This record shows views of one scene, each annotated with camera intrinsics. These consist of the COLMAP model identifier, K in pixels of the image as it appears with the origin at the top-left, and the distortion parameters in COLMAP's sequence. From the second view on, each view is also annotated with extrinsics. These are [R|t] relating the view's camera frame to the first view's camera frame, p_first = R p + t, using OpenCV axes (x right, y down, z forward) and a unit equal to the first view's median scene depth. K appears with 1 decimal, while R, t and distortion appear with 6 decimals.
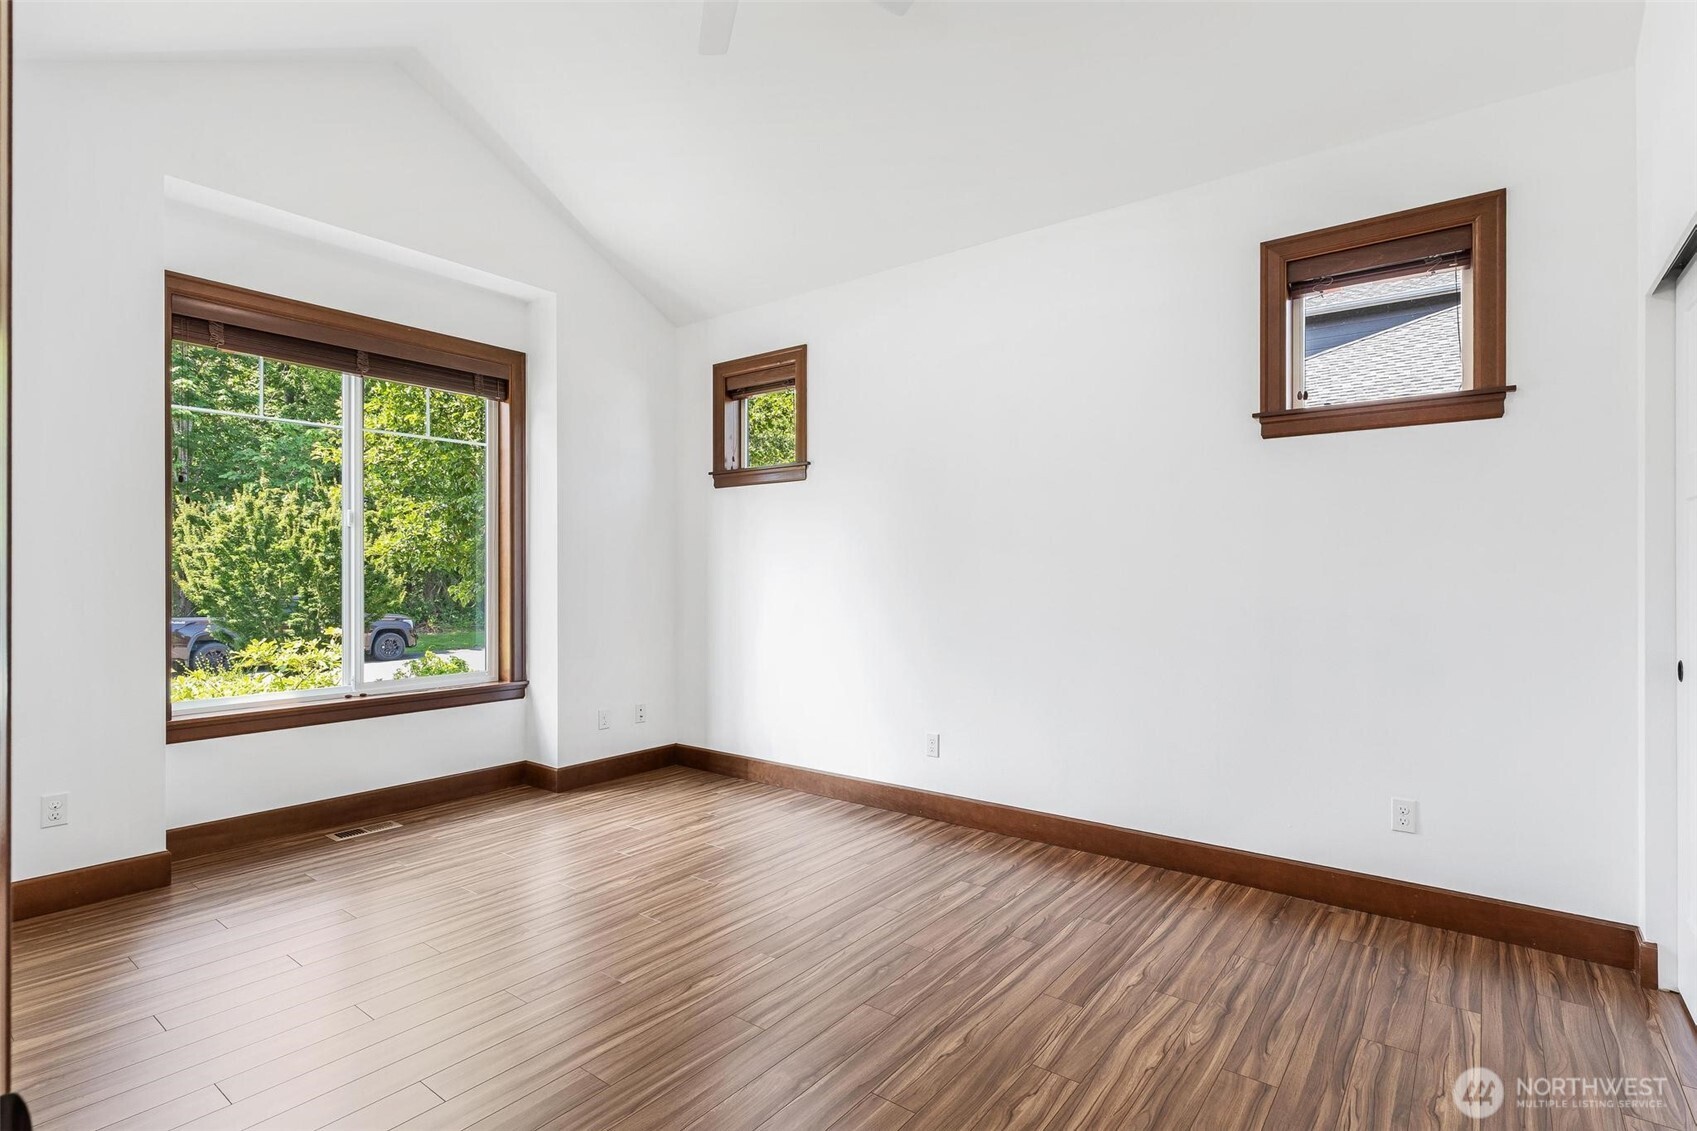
lens RADIAL K [[831.3, 0, 847.5], [0, 831.3, 564.5], [0, 0, 1]] dist [0.001874, 0.001048]
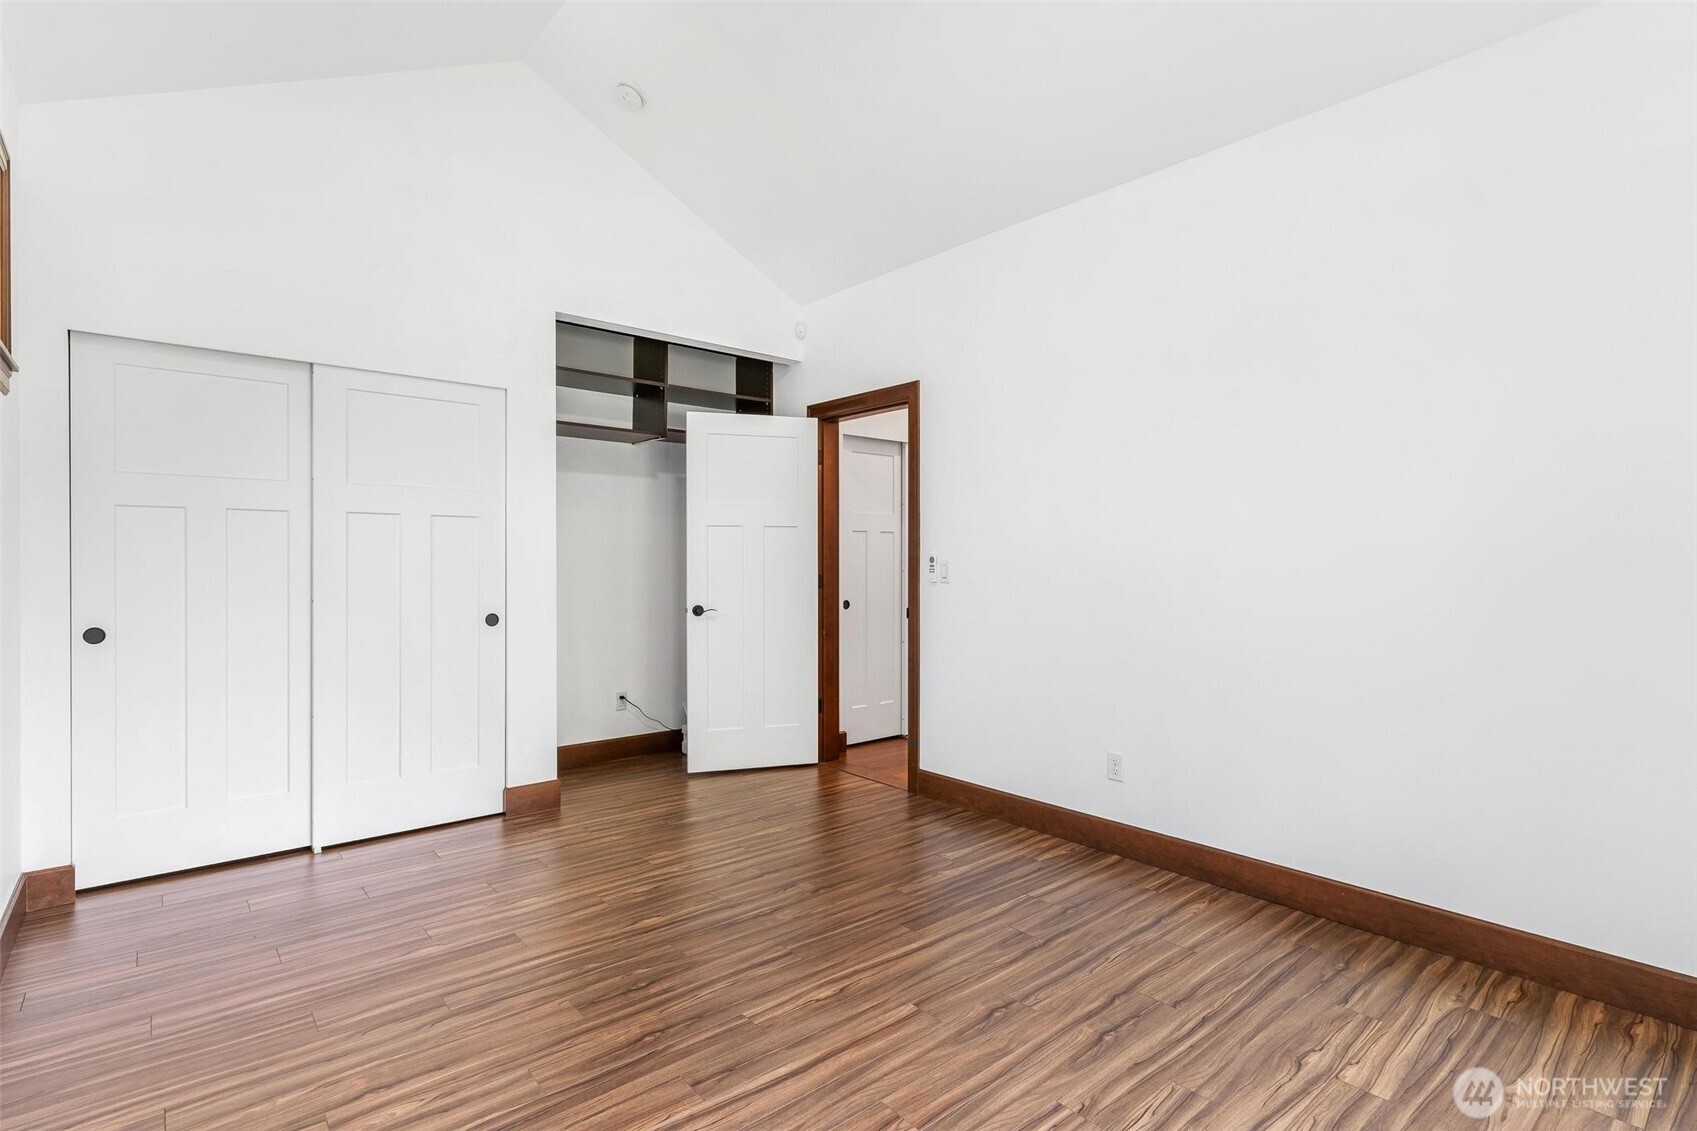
lens RADIAL K [[831.3, 0, 847.5], [0, 831.3, 564.5], [0, 0, 1]] dist [0.001874, 0.001048]
pose [[-0.979593, -0.005156, 0.200924, -0.397443], [-0.006563, 0.999958, -0.006339, 0.016598], [-0.200883, -0.007528, -0.979586, 1.996566]]
